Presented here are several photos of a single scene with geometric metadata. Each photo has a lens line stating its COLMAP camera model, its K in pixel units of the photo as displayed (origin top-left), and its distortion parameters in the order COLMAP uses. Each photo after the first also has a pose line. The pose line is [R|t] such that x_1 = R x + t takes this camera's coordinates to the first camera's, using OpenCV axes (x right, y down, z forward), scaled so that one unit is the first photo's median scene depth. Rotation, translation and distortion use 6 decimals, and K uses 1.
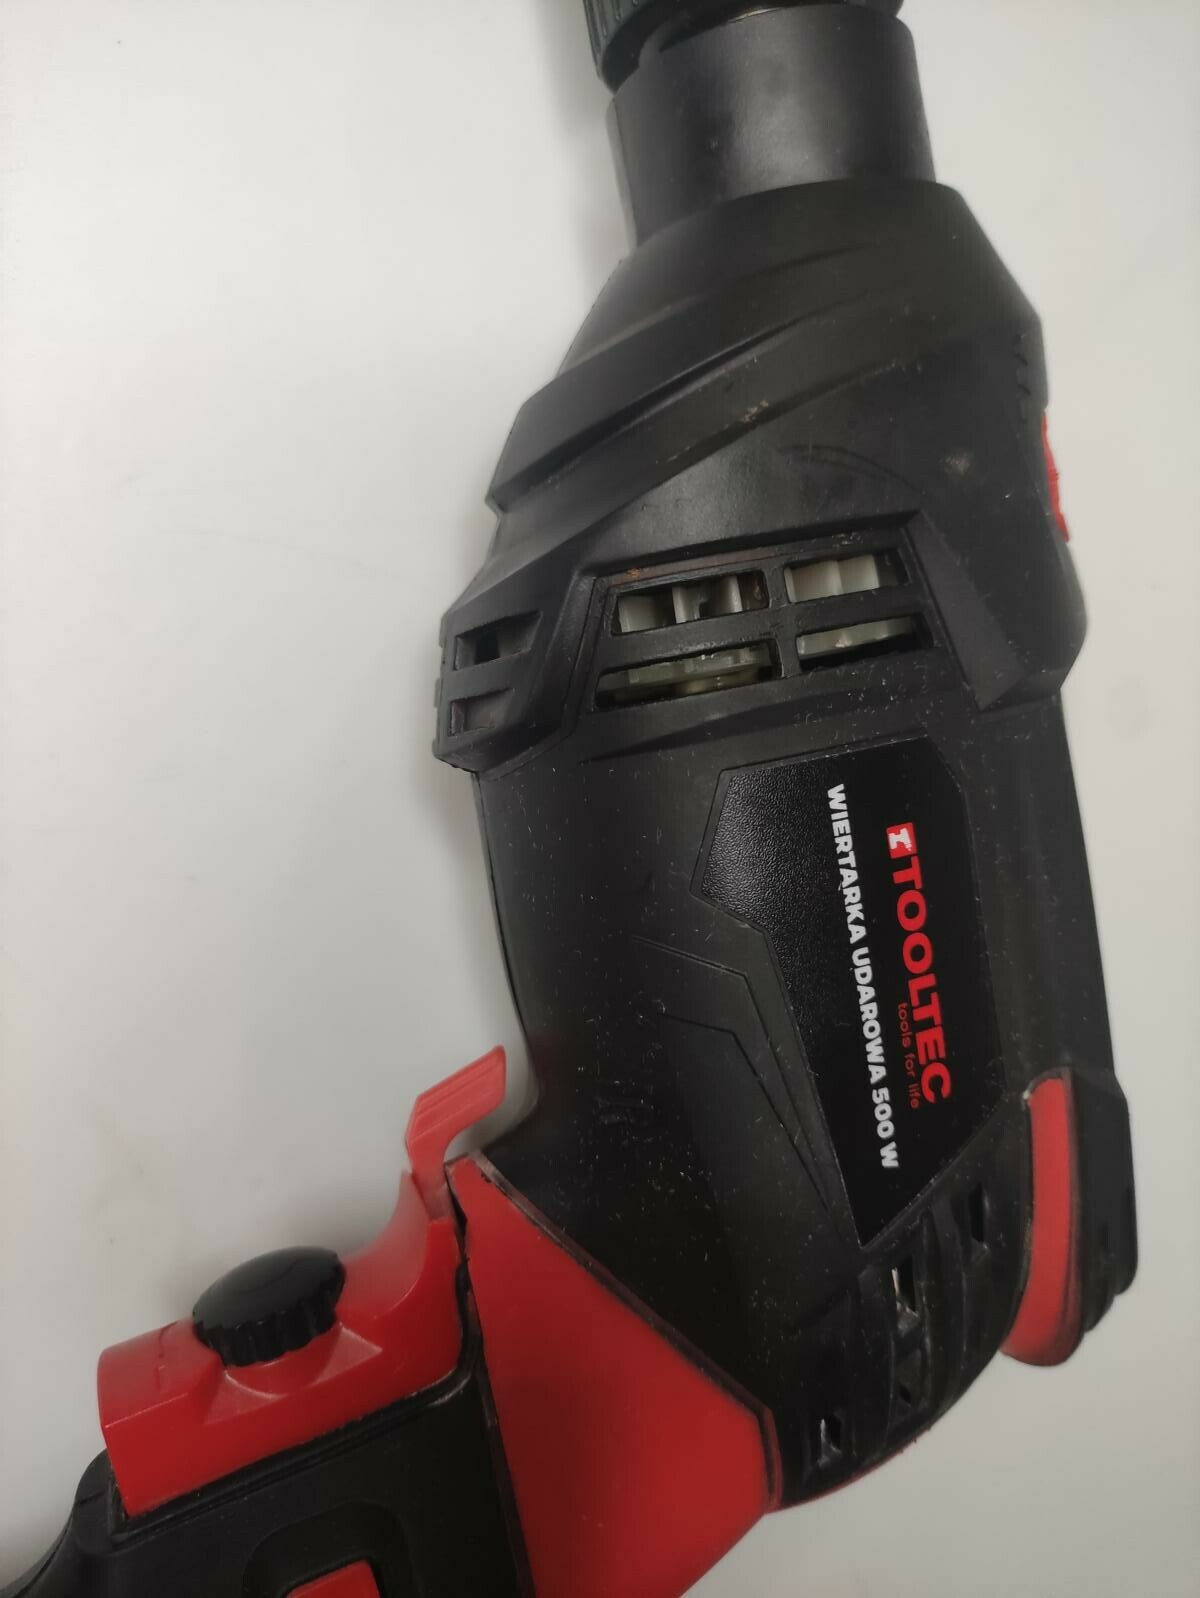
lens RADIAL K [[1219.5, 0, 600.0], [0, 1219.5, 799.0], [0, 0, 1]] dist [0.008929, -0.074029]
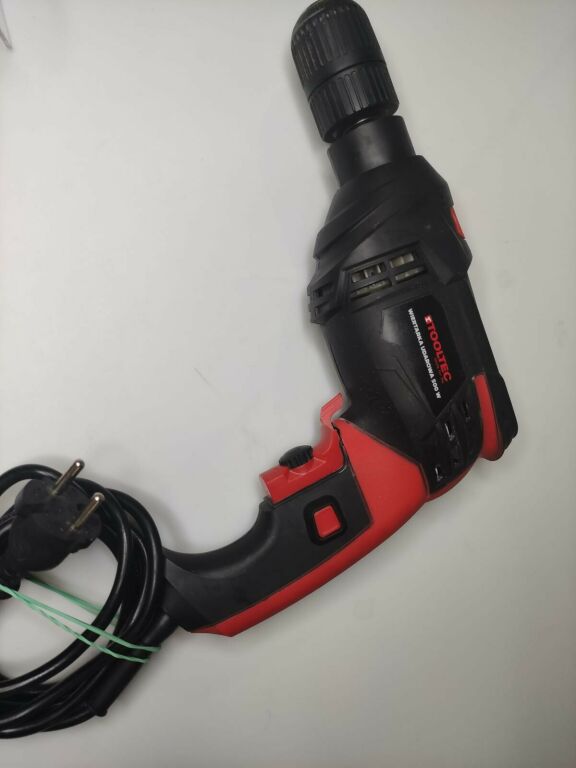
lens RADIAL K [[586.1, 0, 288.0], [0, 586.1, 384.0], [0, 0, 1]] dist [0.008929, -0.074029]
pose [[0.980495, -0.163801, -0.108626, -0.041291], [0.164213, 0.986411, -0.005206, 0.181189], [0.108002, -0.012733, 0.994069, -1.035399]]
